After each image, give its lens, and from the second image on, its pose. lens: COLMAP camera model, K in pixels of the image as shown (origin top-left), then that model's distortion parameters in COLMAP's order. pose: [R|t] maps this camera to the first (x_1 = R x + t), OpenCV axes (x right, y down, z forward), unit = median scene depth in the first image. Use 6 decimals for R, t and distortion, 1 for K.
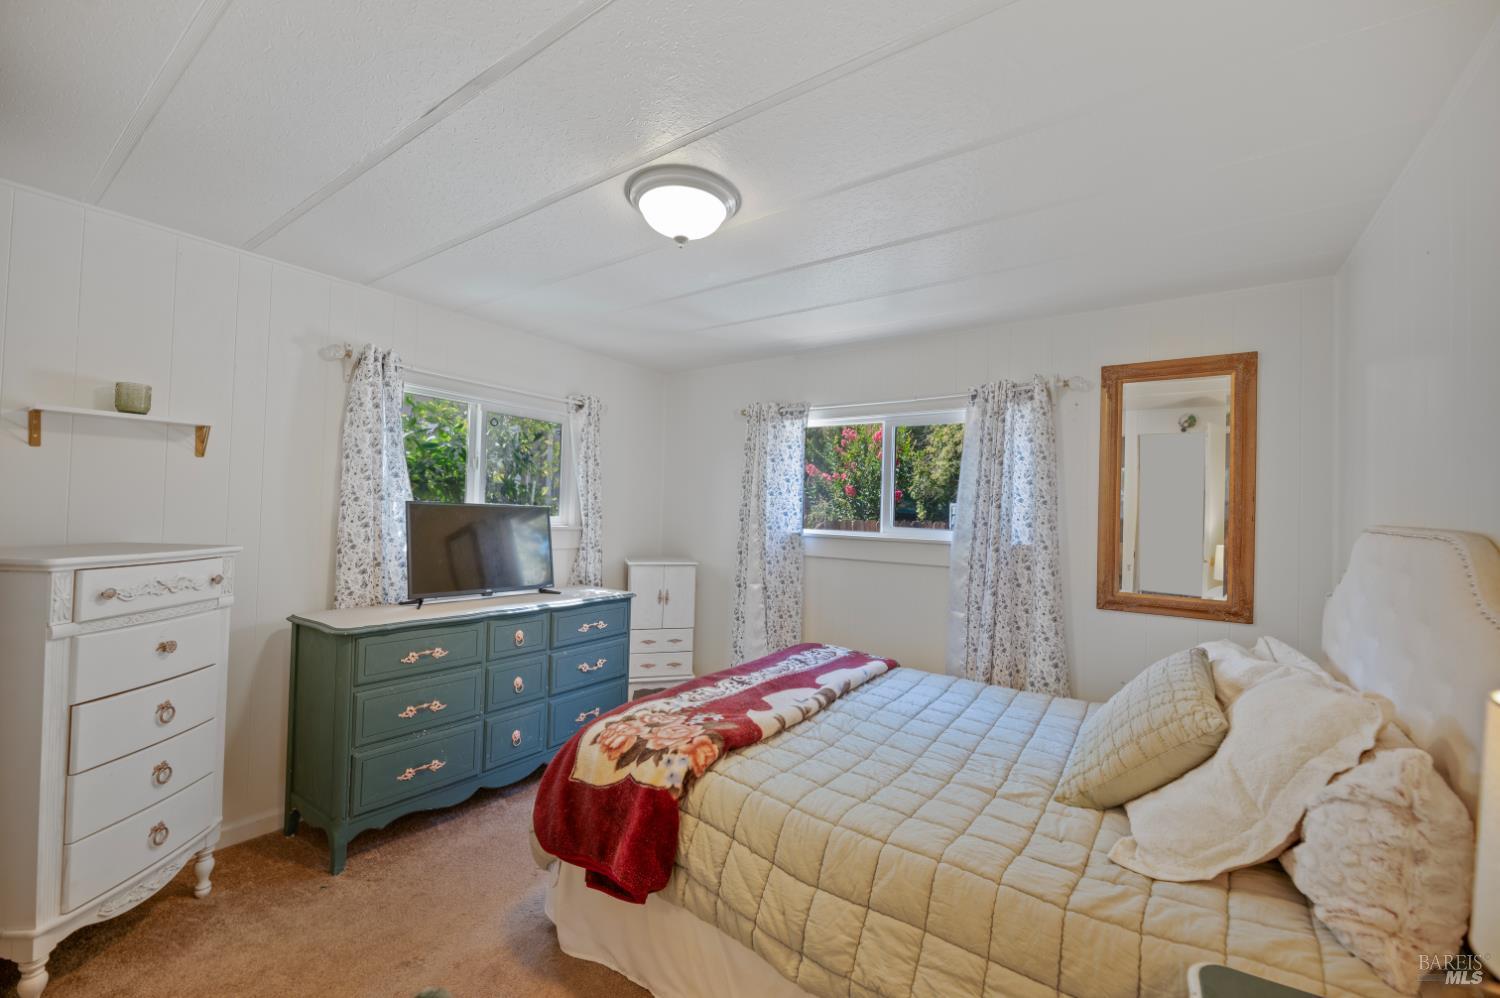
lens RADIAL K [[603.0, 0, 752.8], [0, 603.0, 500.5], [0, 0, 1]] dist [0.001463, -0.004123]
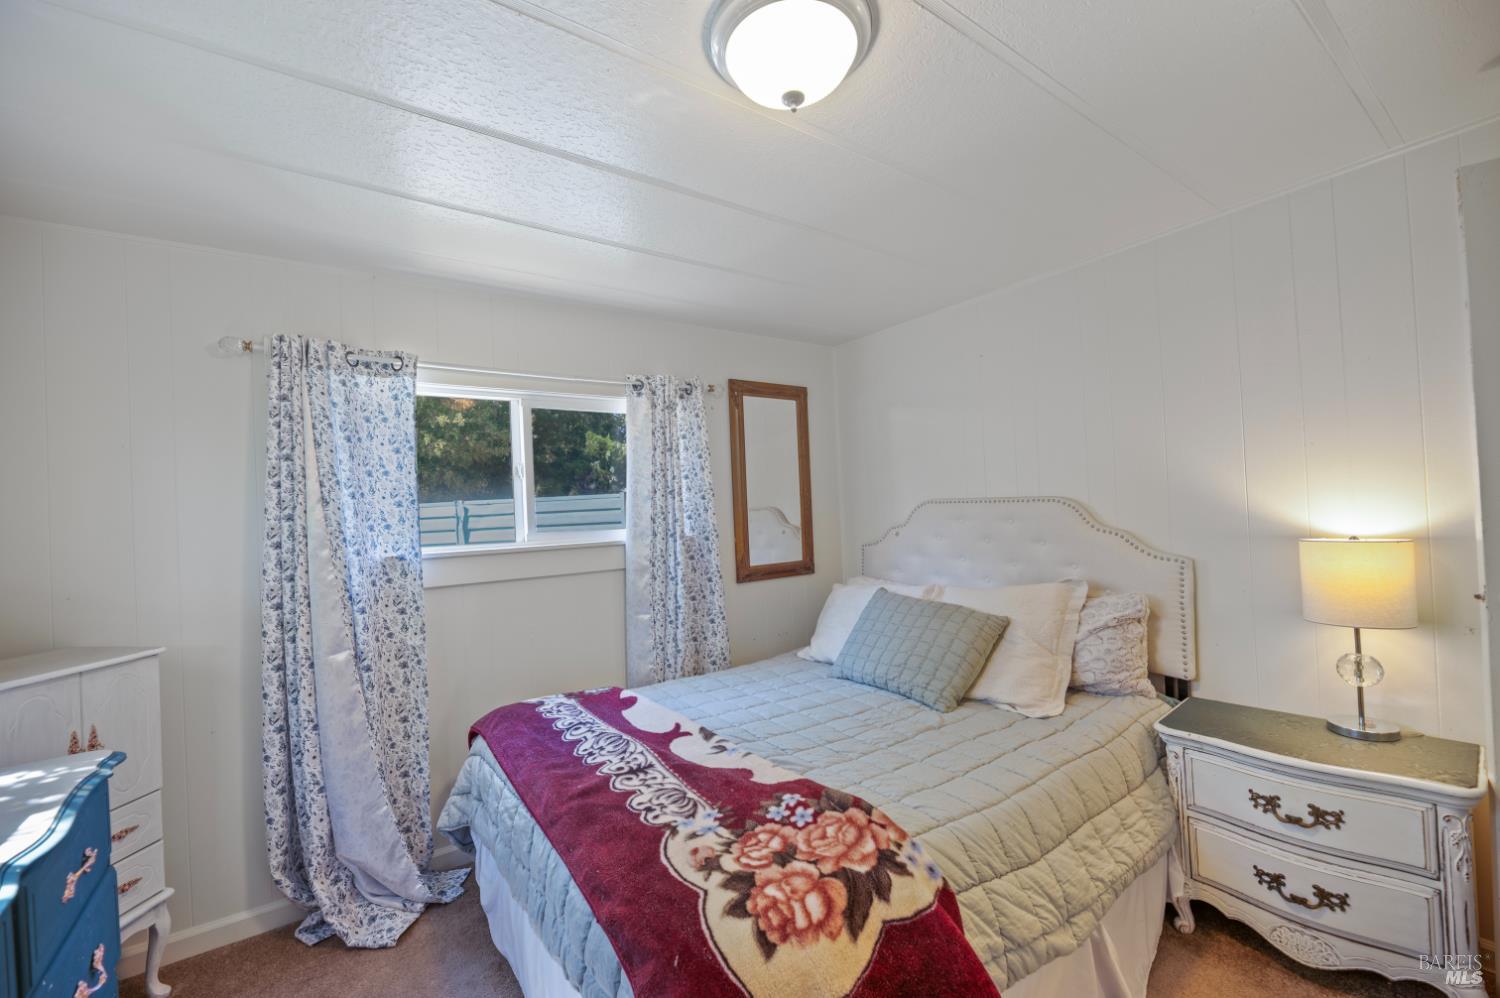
lens RADIAL K [[603.0, 0, 752.8], [0, 603.0, 500.5], [0, 0, 1]] dist [0.001463, -0.004123]
pose [[0.330876, -0.031980, 0.943132, -0.529566], [0.033587, 0.999191, 0.022098, -0.008447], [-0.943076, 0.024366, 0.331682, 0.572306]]
